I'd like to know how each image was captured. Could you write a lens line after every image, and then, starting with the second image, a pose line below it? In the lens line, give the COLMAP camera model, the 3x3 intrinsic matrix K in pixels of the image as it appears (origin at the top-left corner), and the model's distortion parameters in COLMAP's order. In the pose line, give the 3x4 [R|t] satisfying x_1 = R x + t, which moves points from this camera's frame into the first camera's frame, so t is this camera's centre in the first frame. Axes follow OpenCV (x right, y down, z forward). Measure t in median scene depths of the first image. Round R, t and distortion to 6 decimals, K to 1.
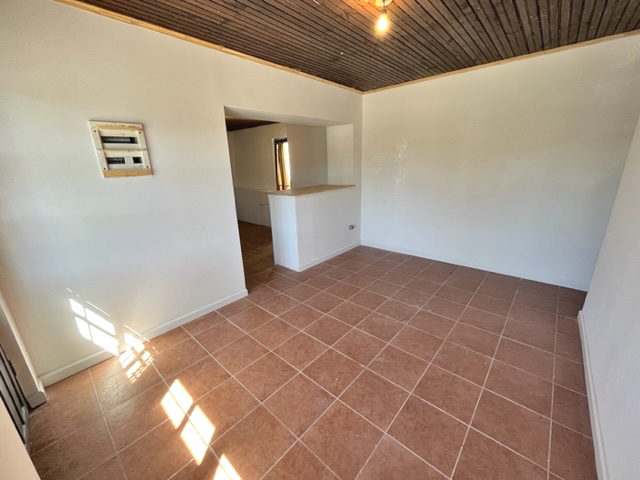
lens RADIAL K [[263.8, 0, 322.4], [0, 263.8, 236.8], [0, 0, 1]] dist [-0.003493, 0.000385]
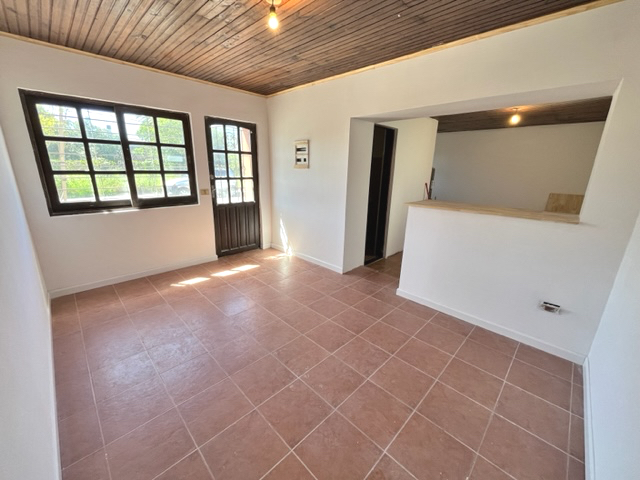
lens RADIAL K [[263.8, 0, 317.2], [0, 263.8, 237.6], [0, 0, 1]] dist [-0.003493, 0.000385]
pose [[-0.072670, 0.286630, -0.955281, 1.159739], [-0.291601, 0.909855, 0.295183, -0.350782], [0.953776, 0.300011, 0.017462, 1.158222]]
